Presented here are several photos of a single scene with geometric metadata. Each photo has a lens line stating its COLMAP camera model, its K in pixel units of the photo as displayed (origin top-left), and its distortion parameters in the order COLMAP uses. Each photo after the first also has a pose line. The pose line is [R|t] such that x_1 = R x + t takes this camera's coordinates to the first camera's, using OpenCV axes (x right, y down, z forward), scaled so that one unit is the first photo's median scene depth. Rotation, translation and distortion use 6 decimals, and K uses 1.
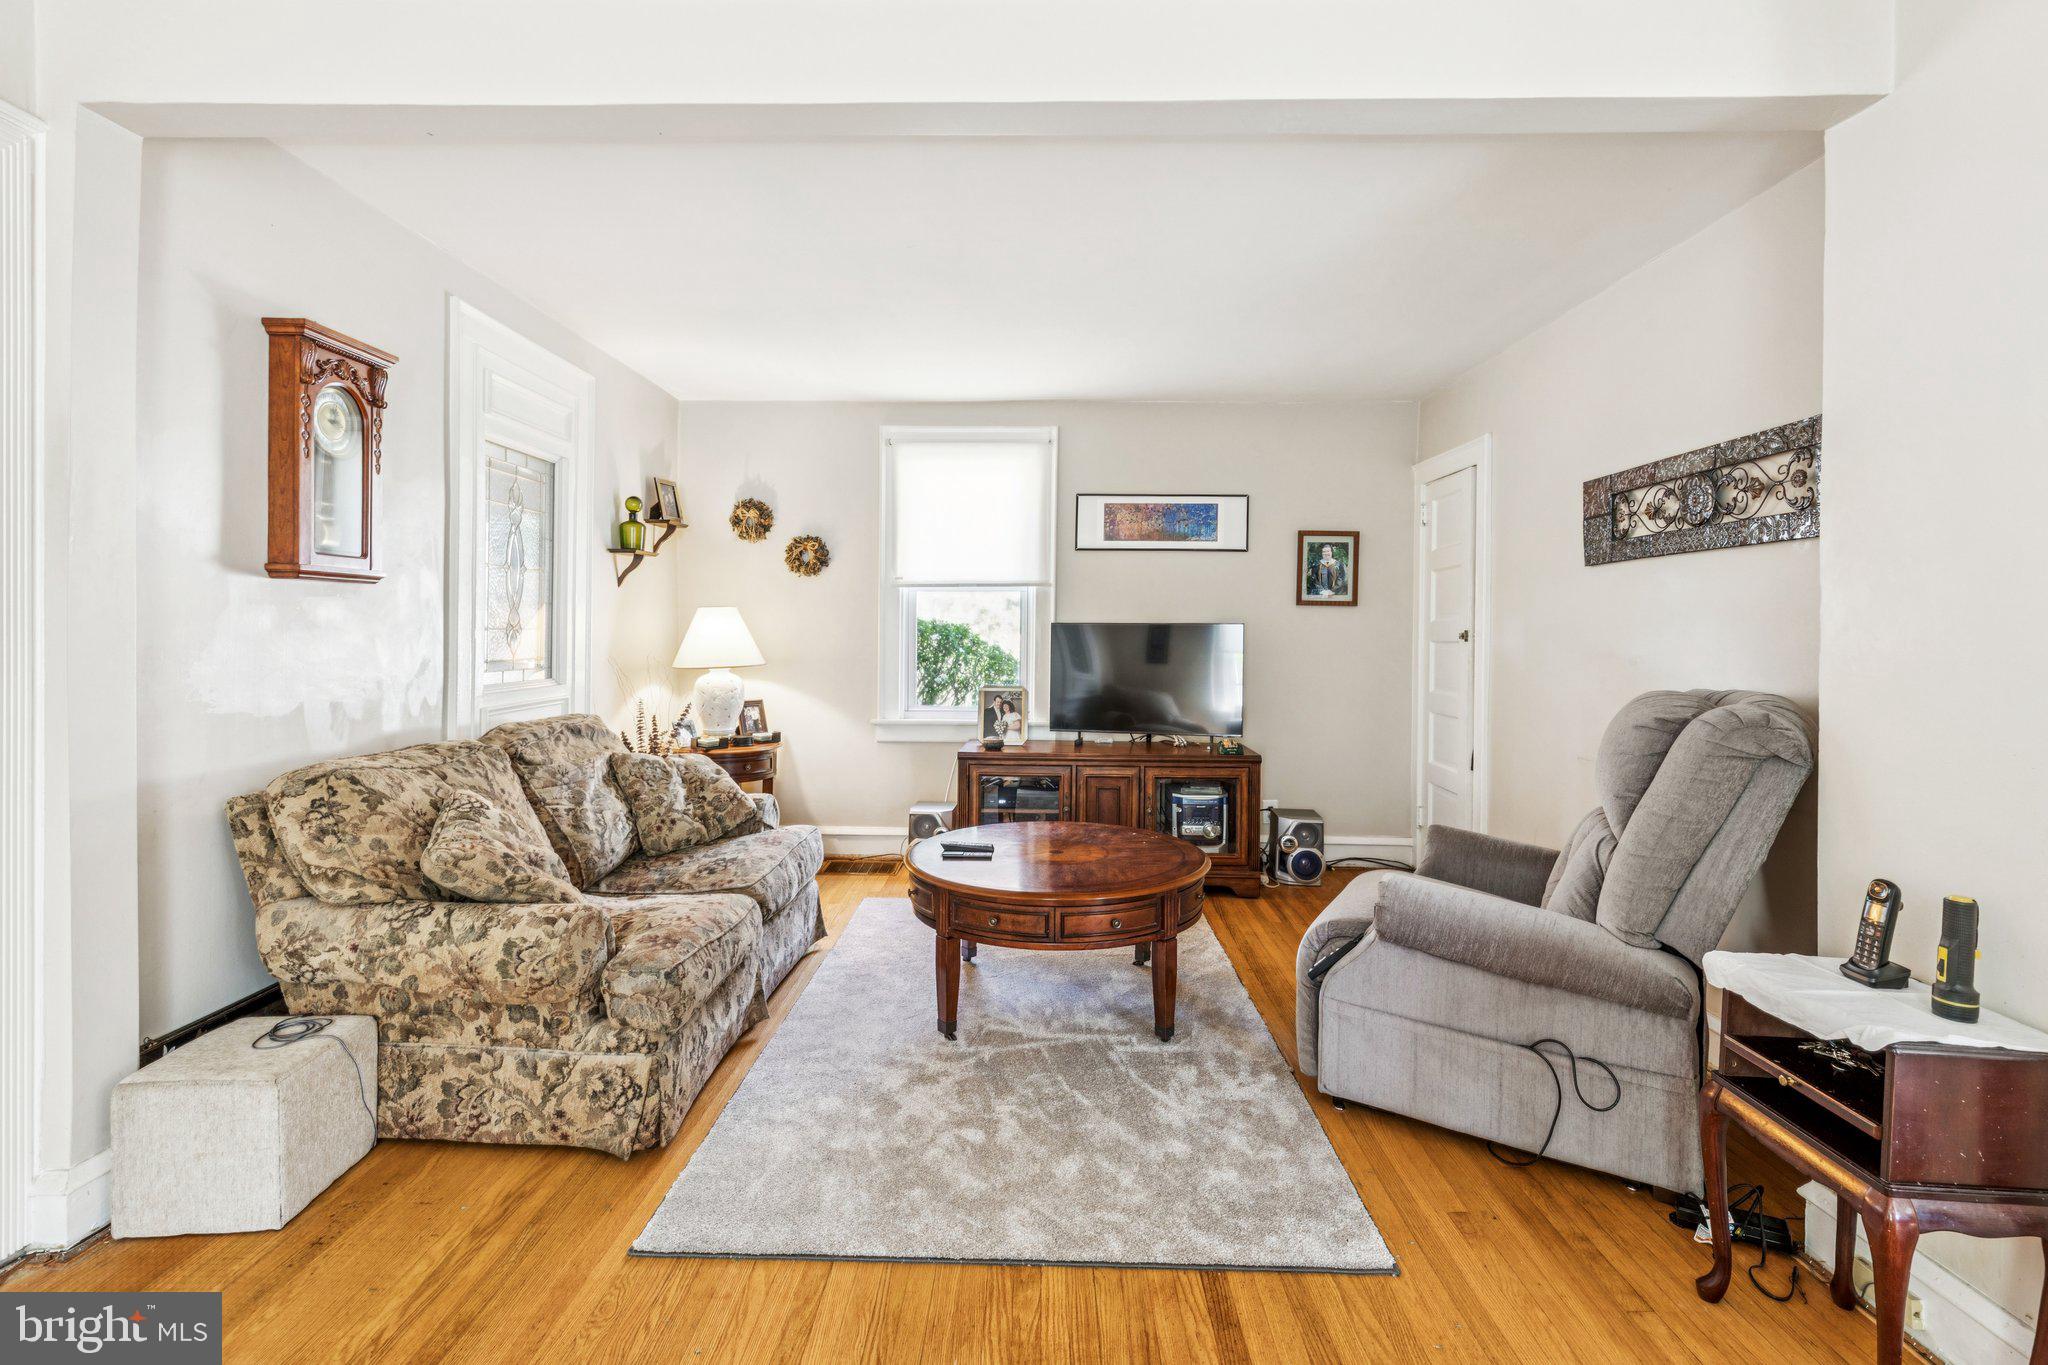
lens RADIAL K [[953.7, 0, 1064.3], [0, 953.7, 653.4], [0, 0, 1]] dist [0.006072, -0.001618]
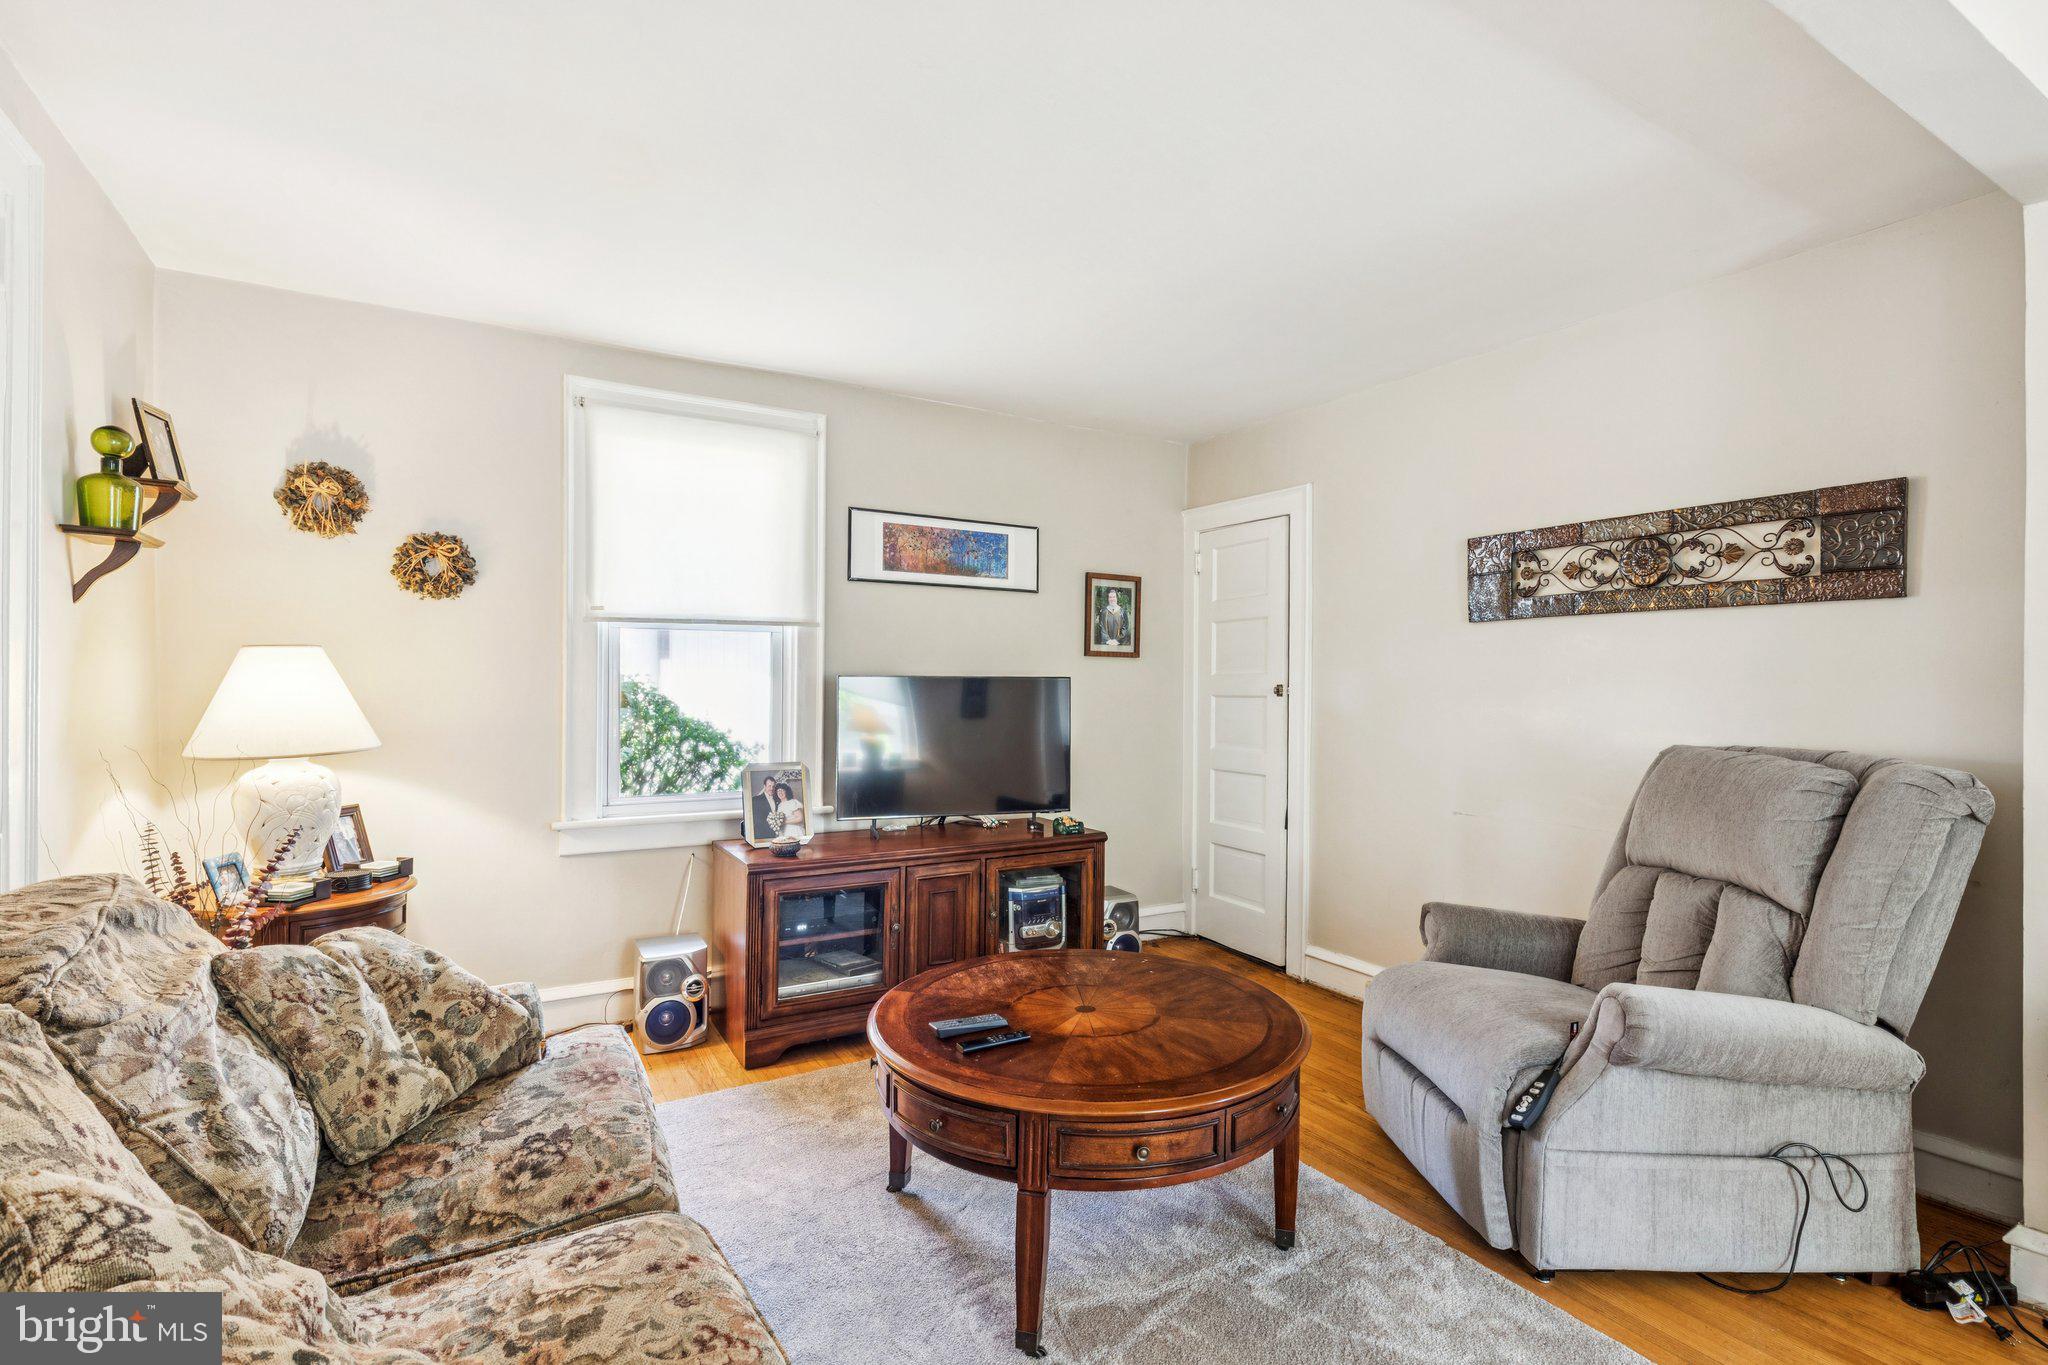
lens RADIAL K [[953.7, 0, 1020.3], [0, 953.7, 681.4], [0, 0, 1]] dist [0.006072, -0.001618]
pose [[0.852262, -0.001020, 0.523114, -0.302341], [0.012175, 0.999766, -0.017885, -0.013273], [-0.522973, 0.021611, 0.852075, 0.310783]]
